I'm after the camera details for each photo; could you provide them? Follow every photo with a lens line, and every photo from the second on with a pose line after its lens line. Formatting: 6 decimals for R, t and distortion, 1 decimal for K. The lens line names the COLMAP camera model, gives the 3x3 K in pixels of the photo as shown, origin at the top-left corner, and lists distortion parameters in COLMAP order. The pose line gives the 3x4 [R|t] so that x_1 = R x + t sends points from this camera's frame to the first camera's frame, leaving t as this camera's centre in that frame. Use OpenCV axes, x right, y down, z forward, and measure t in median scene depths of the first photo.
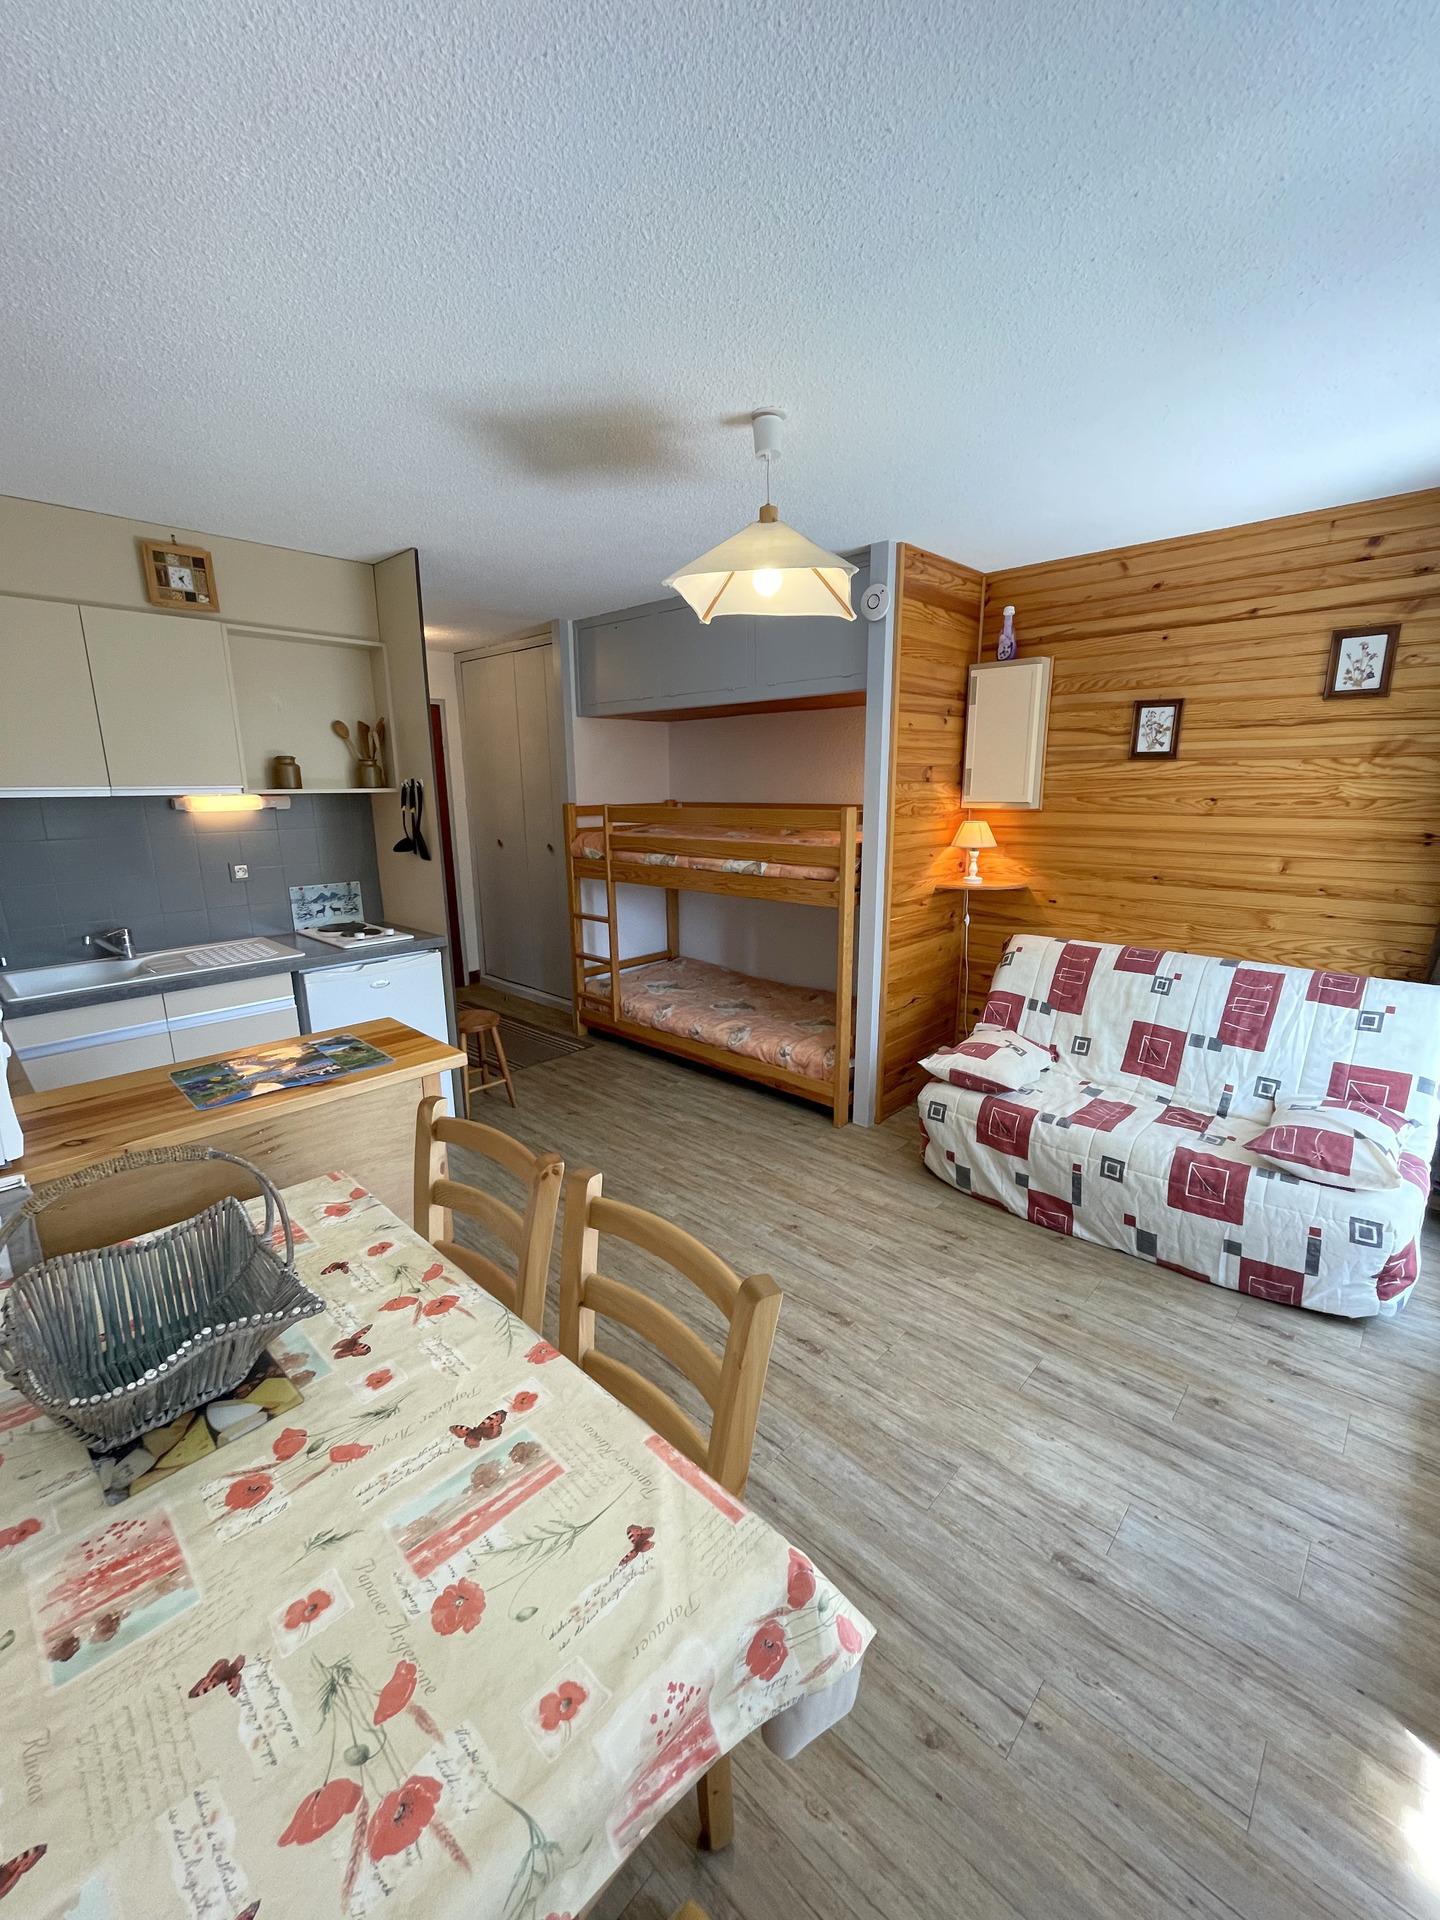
lens RADIAL K [[782.4, 0, 717.5], [0, 782.4, 965.6], [0, 0, 1]] dist [0.000878, 0.000340]
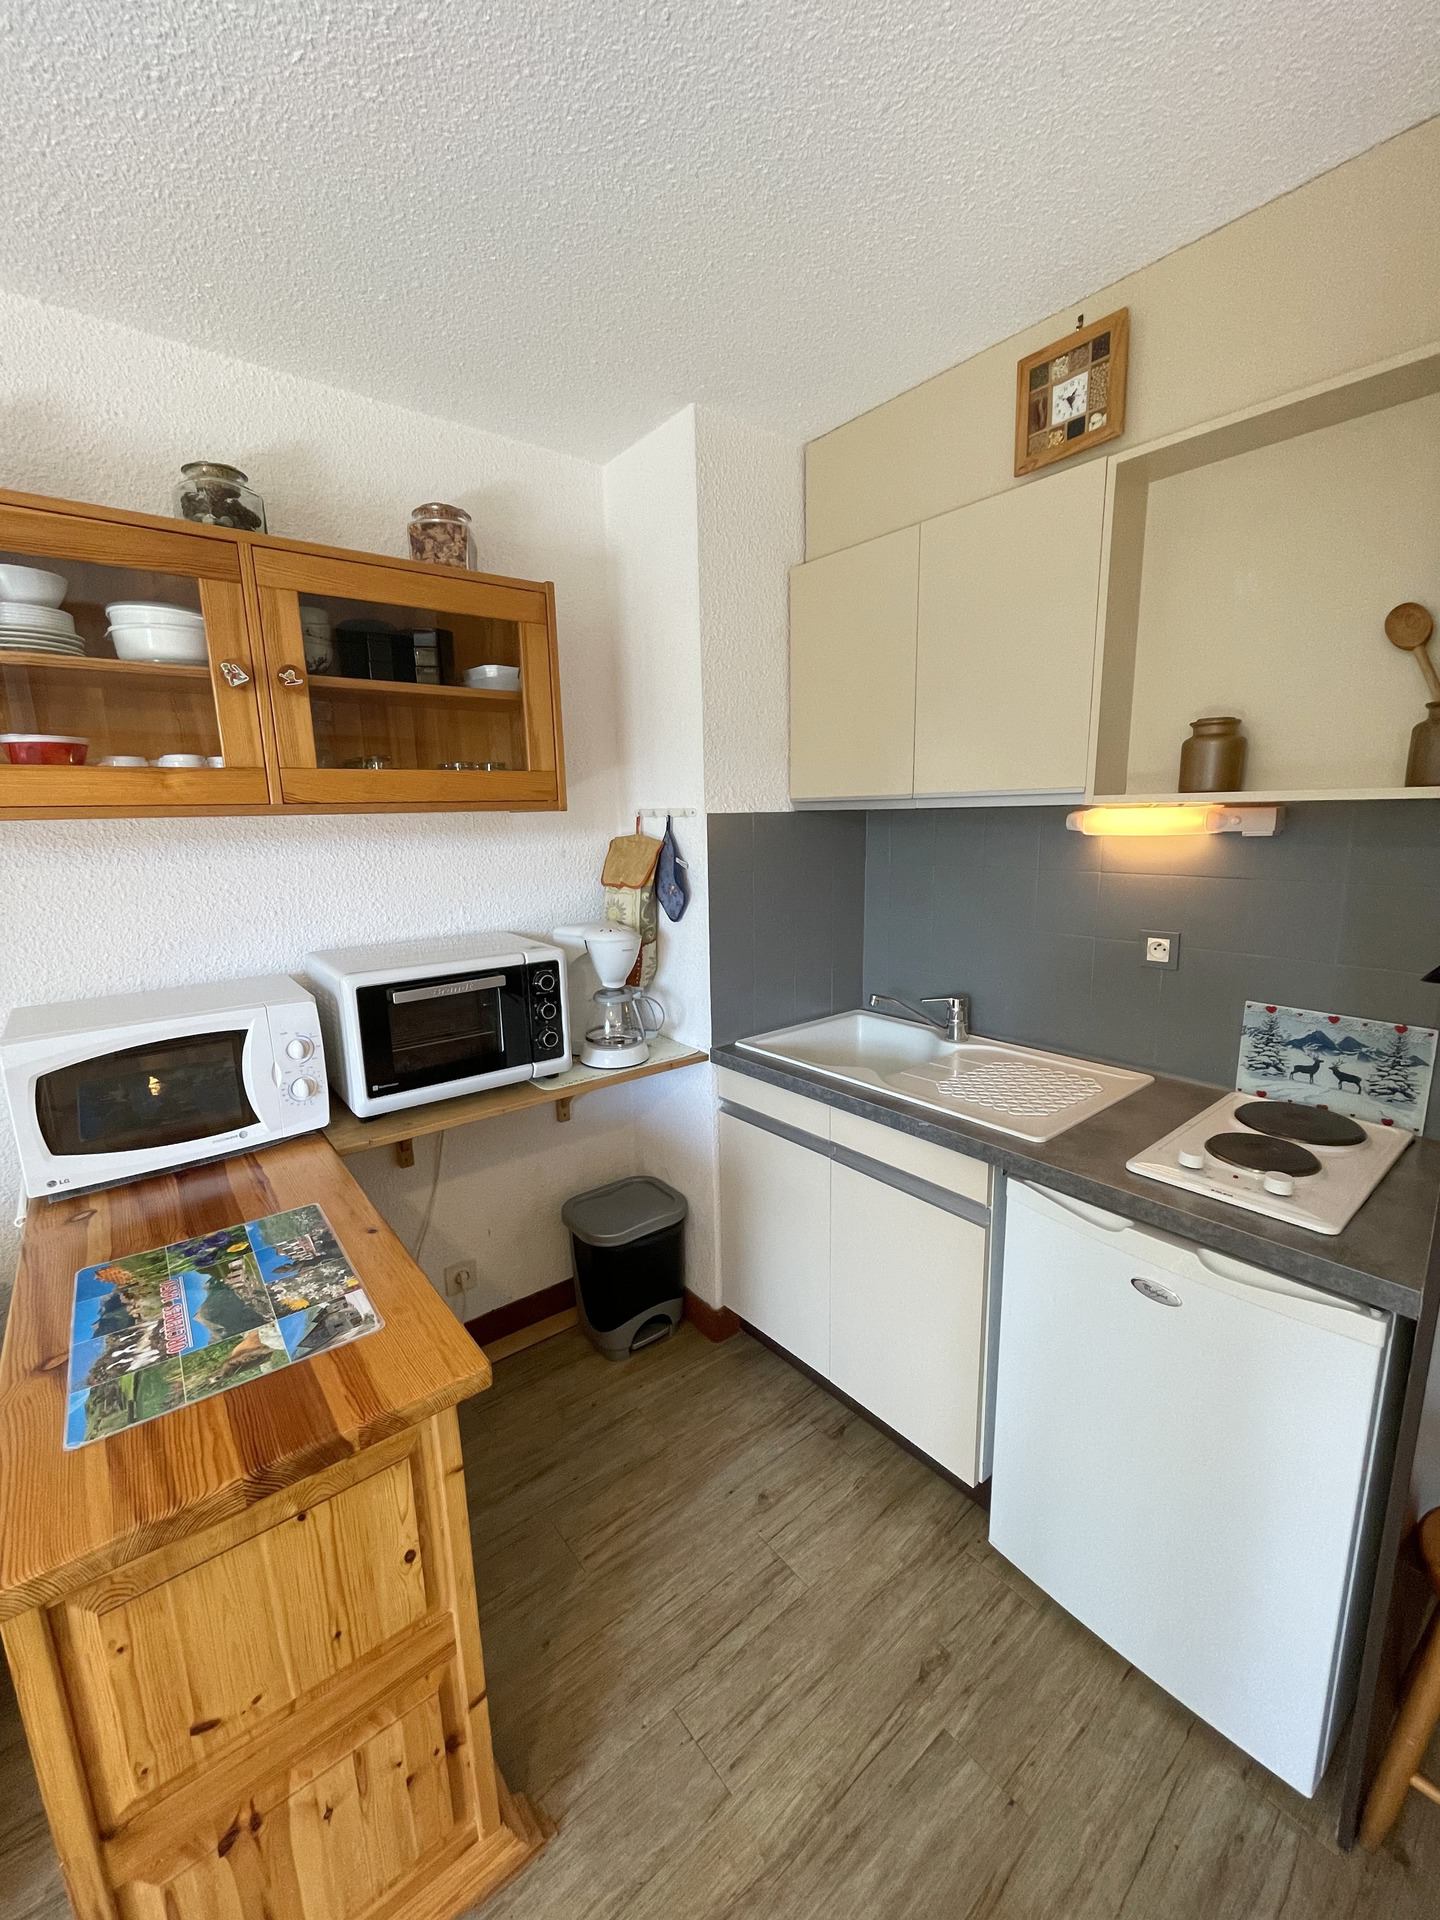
lens RADIAL K [[782.4, 0, 722.1], [0, 782.4, 952.2], [0, 0, 1]] dist [0.000878, 0.000340]
pose [[-0.131488, 0.189499, -0.973037, -0.063163], [-0.203101, 0.955588, 0.213546, -0.187454], [0.970289, 0.225703, -0.087161, 0.835953]]
